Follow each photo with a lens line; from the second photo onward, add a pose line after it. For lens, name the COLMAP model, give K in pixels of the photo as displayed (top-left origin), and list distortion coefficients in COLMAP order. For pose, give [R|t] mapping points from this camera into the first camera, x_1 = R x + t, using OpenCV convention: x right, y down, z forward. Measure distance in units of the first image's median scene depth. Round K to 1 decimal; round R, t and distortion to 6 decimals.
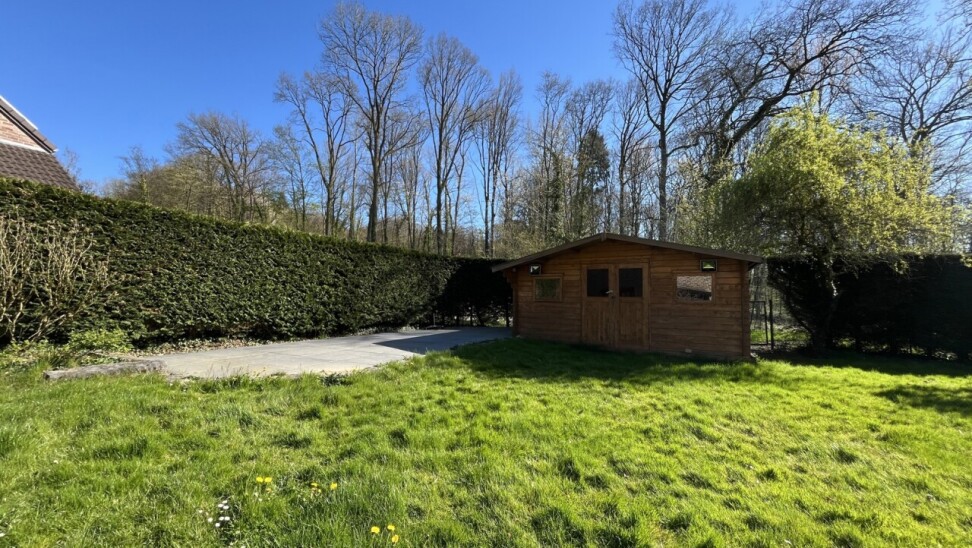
lens RADIAL K [[390.6, 0, 486.0], [0, 390.6, 275.7], [0, 0, 1]] dist [-0.002840, 0.000051]
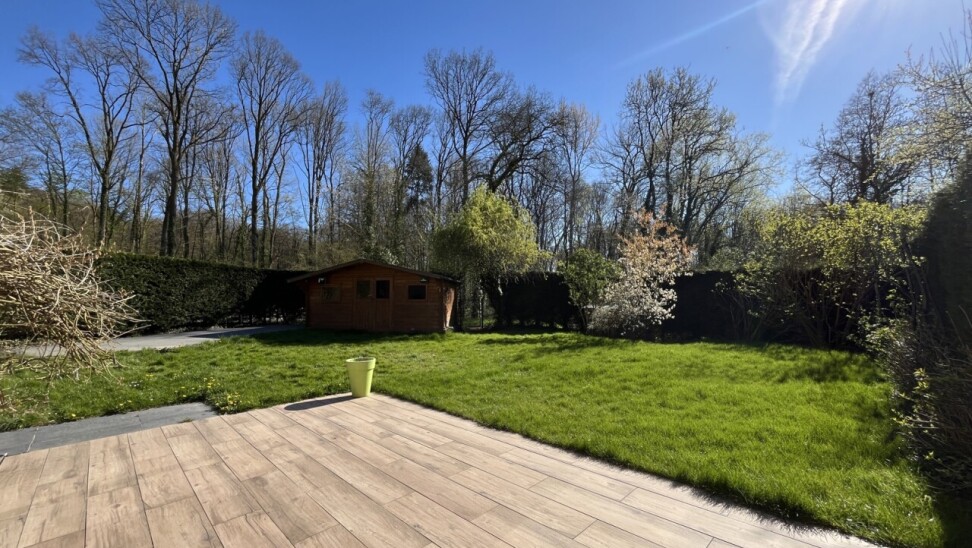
lens RADIAL K [[390.6, 0, 483.3], [0, 390.6, 271.0], [0, 0, 1]] dist [-0.002840, 0.000051]
pose [[0.918891, 0.006471, 0.394459, 0.018454], [0.000567, 0.999843, -0.017724, -0.004458], [-0.394512, 0.016510, 0.918743, -0.098543]]
